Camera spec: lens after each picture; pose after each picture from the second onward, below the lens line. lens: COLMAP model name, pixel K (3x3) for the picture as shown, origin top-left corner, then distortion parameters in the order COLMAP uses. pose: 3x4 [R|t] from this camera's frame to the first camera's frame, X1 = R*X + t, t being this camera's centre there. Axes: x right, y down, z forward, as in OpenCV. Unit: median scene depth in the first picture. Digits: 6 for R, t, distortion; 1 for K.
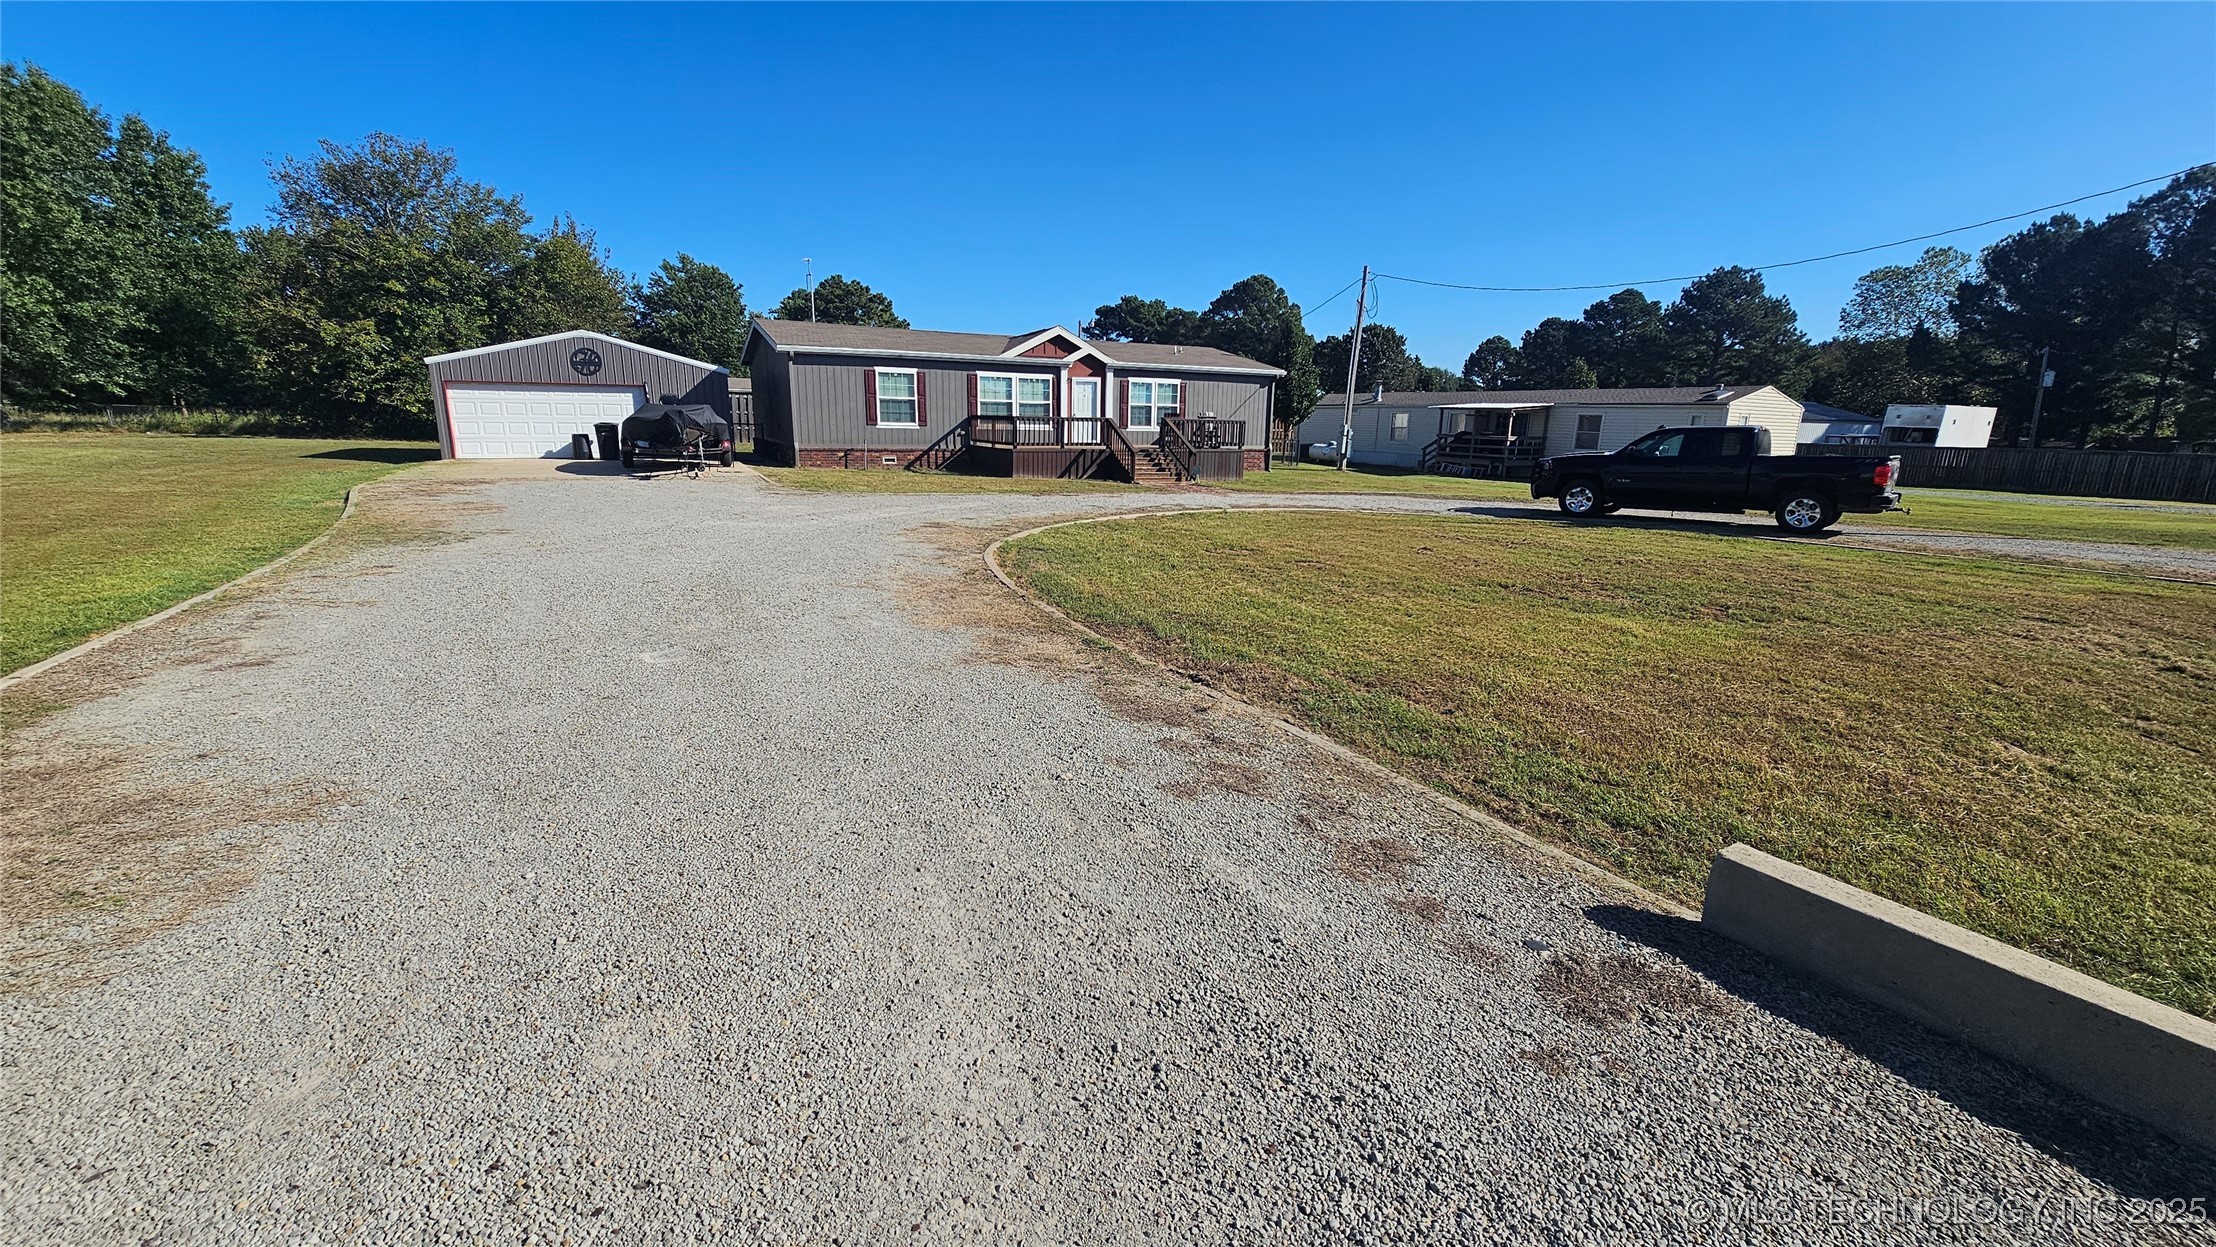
lens RADIAL K [[905.9, 0, 1116.0], [0, 905.9, 640.4], [0, 0, 1]] dist [-0.002961, 0.001039]
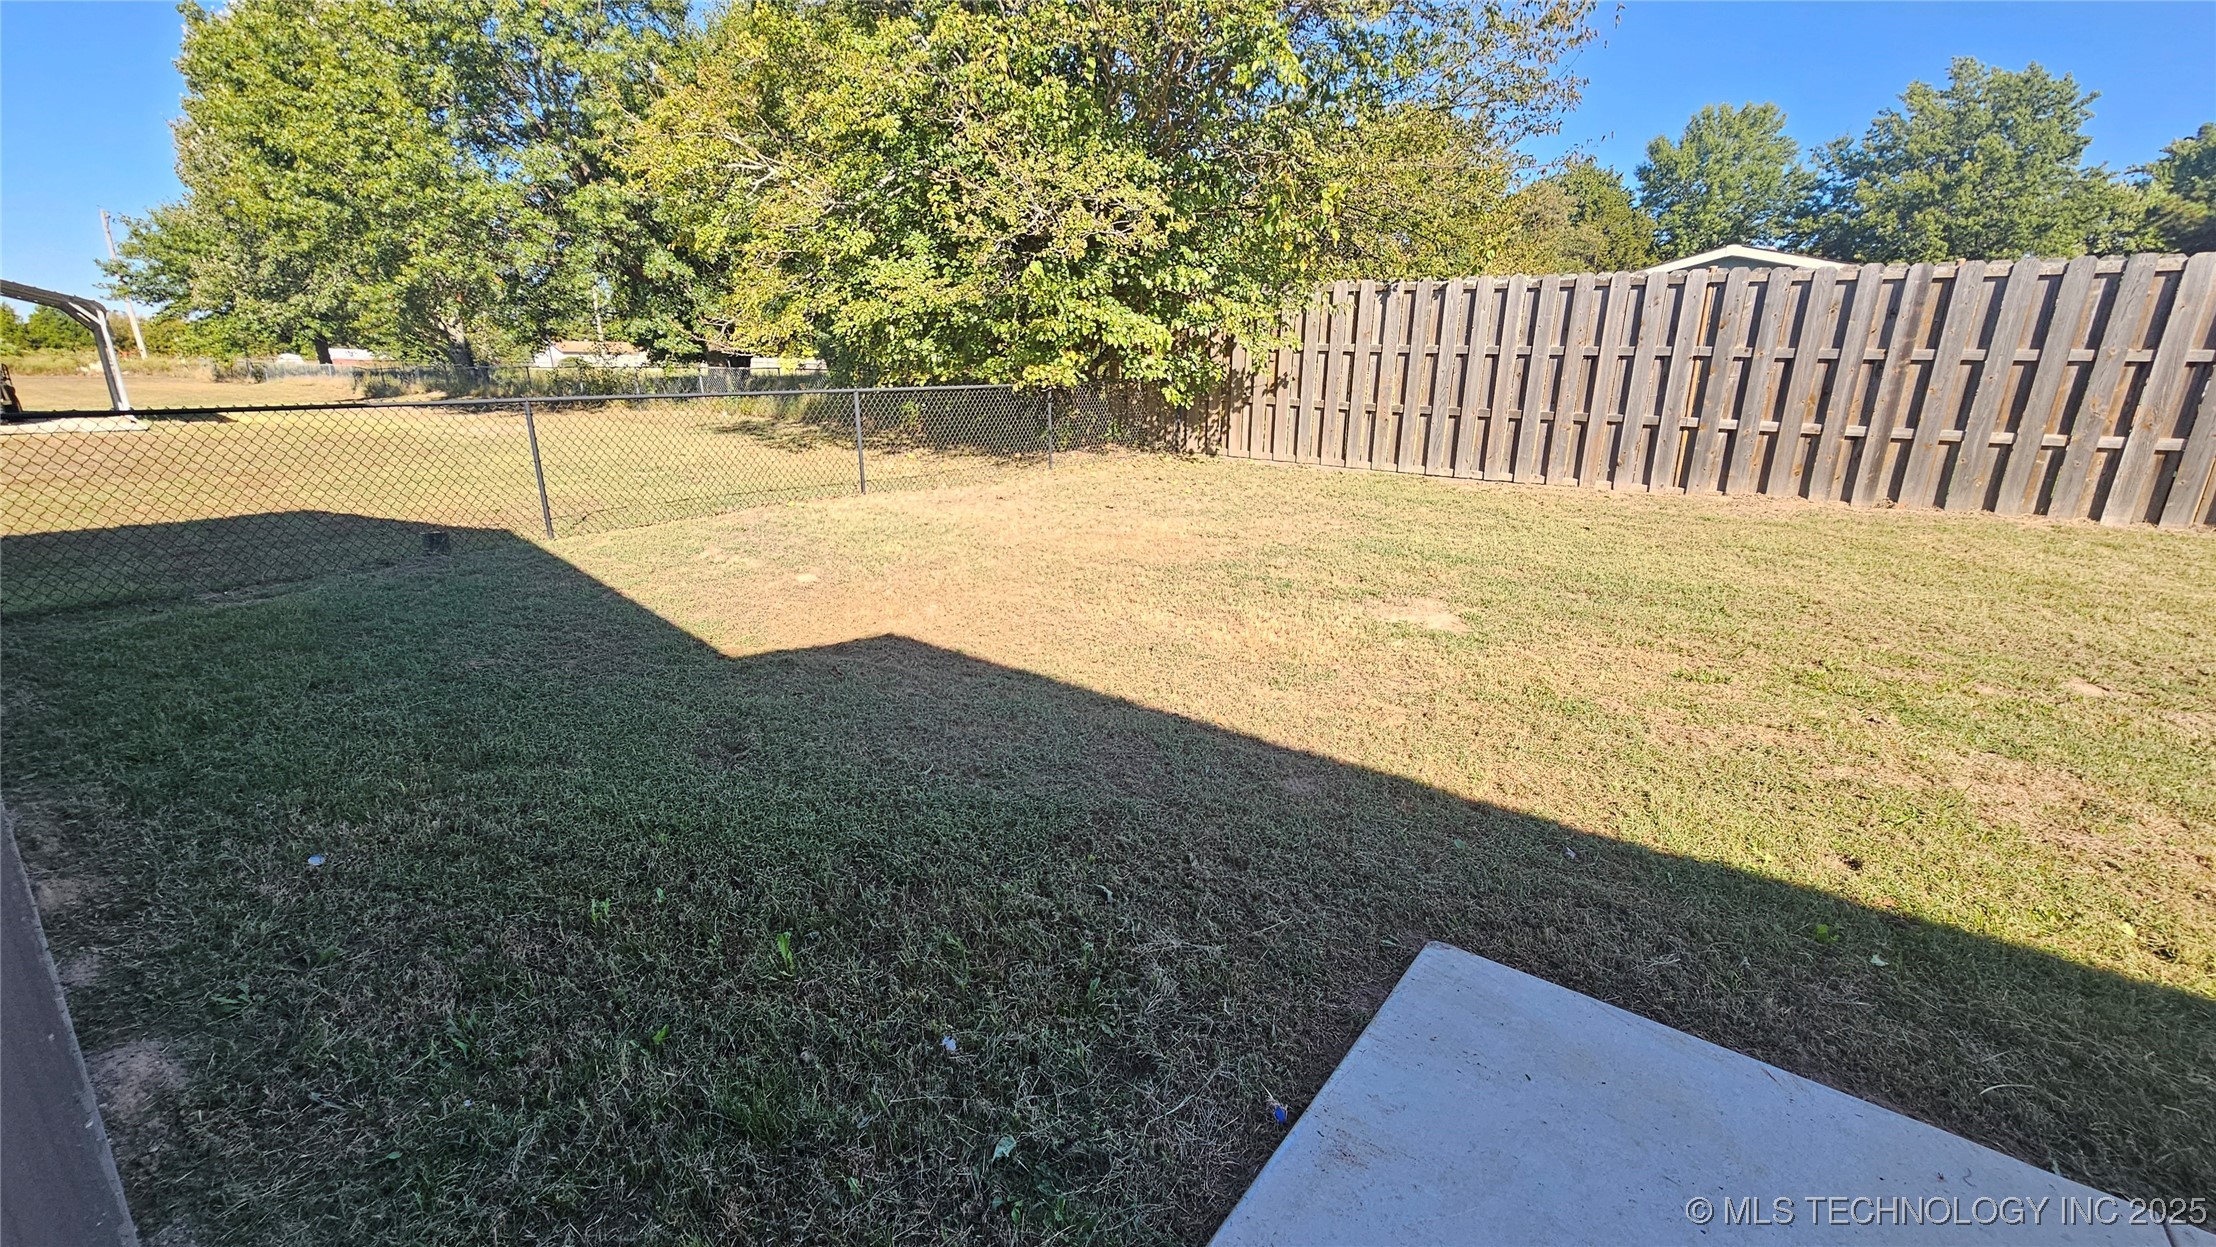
lens RADIAL K [[905.9, 0, 1114.6], [0, 905.9, 631.9], [0, 0, 1]] dist [-0.002961, 0.001039]
pose [[0.428632, 0.238854, -0.871334, -0.484115], [-0.206260, 0.964822, 0.163017, -0.286269], [0.879620, 0.109847, 0.462820, 1.143840]]
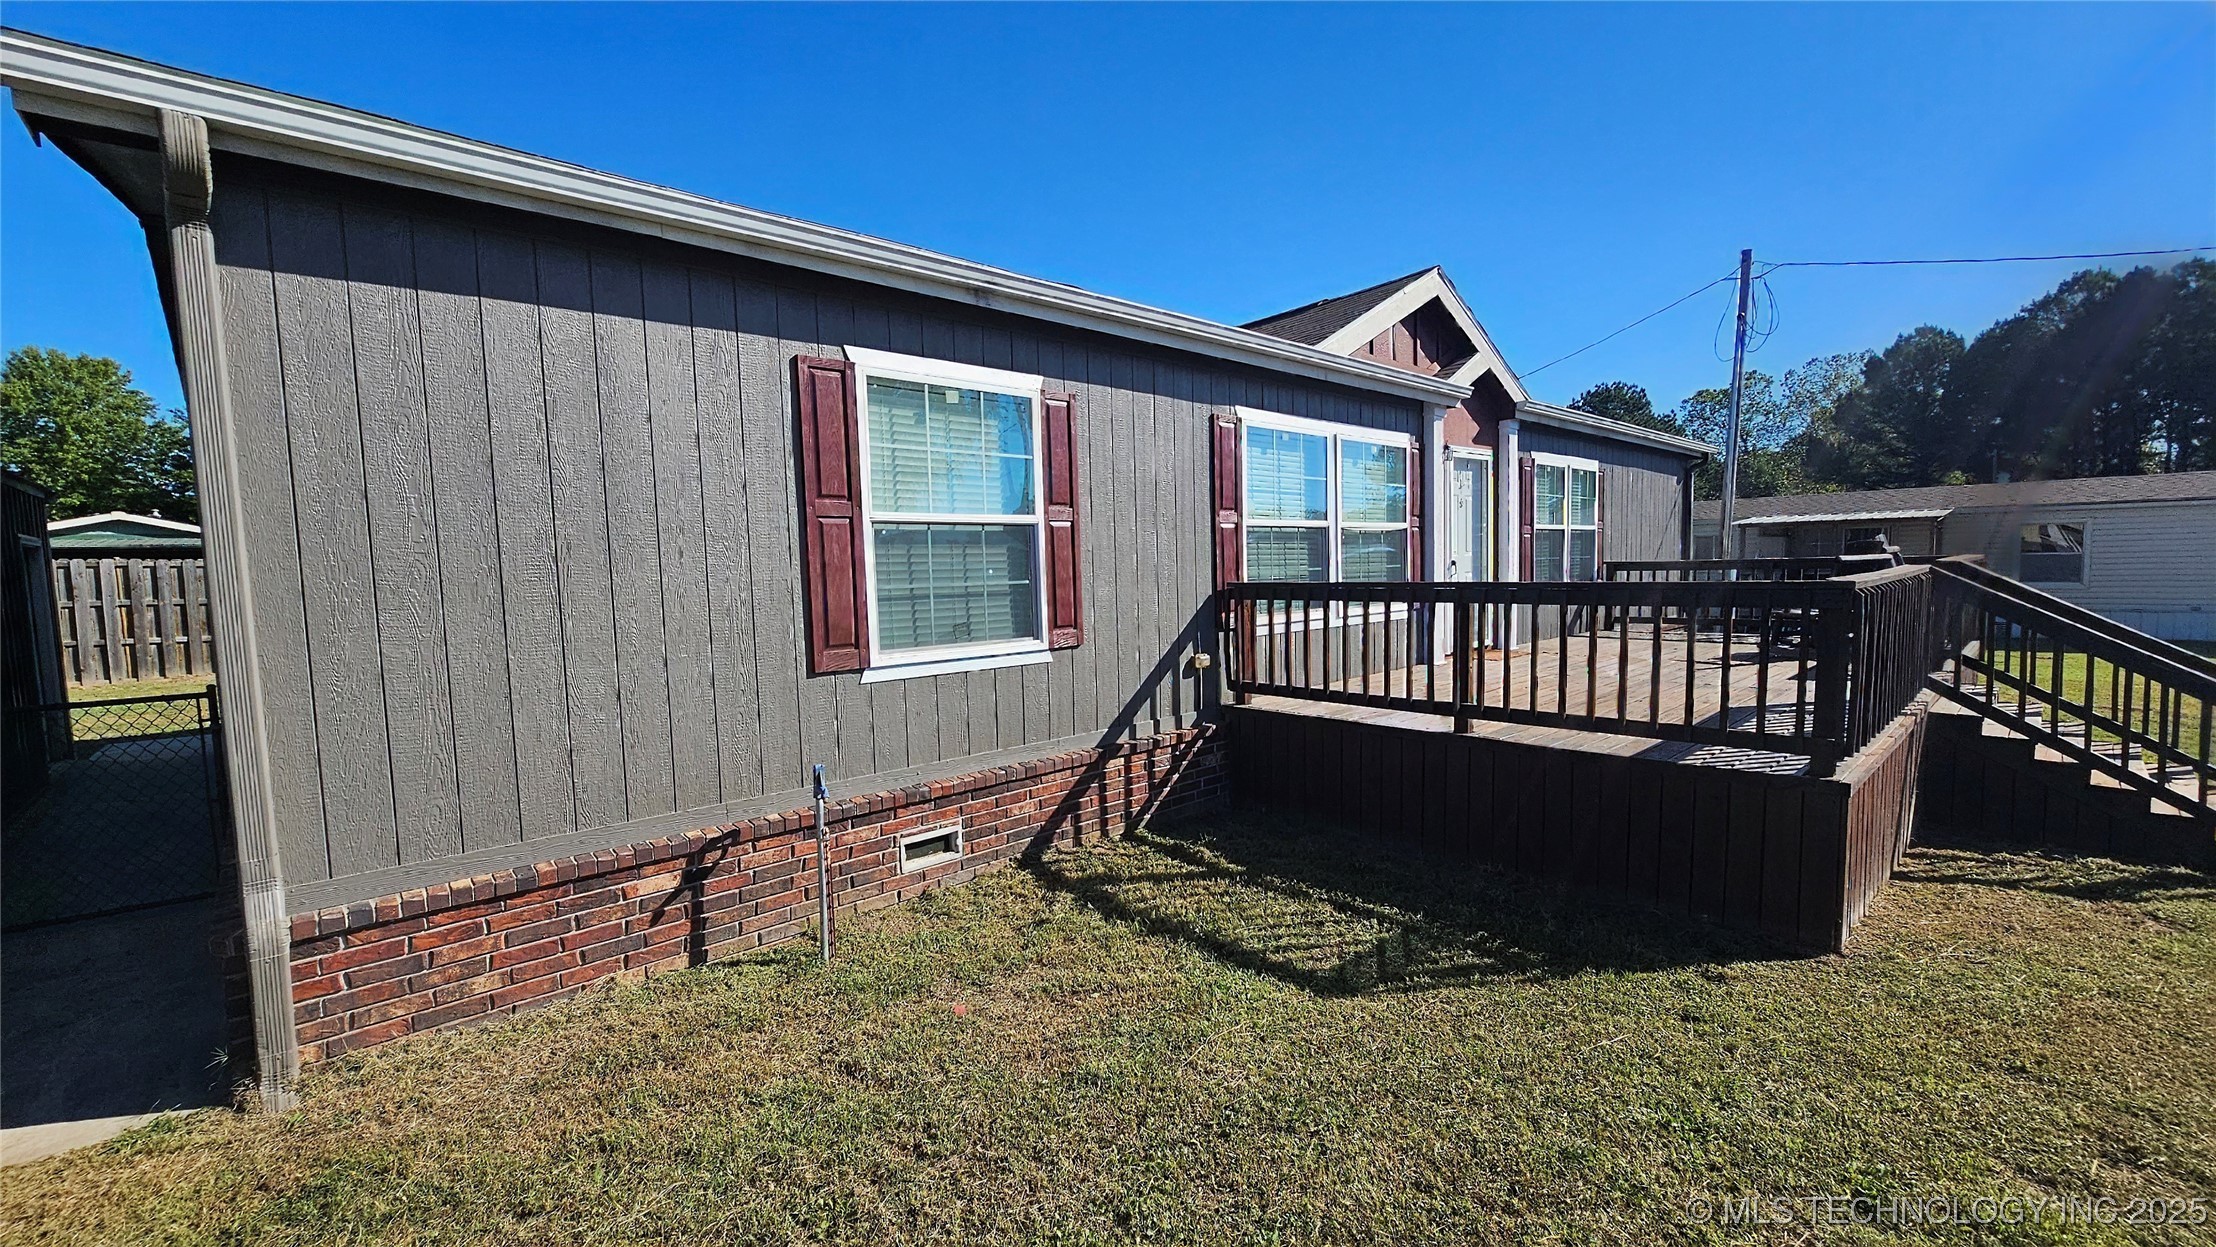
lens RADIAL K [[905.9, 0, 1113.1], [0, 905.9, 631.2], [0, 0, 1]] dist [-0.002961, 0.001039]
pose [[0.962630, -0.066831, 0.262445, -0.247047], [0.109554, 0.982339, -0.151686, -0.199861], [-0.247673, 0.174769, 0.952950, 0.767648]]
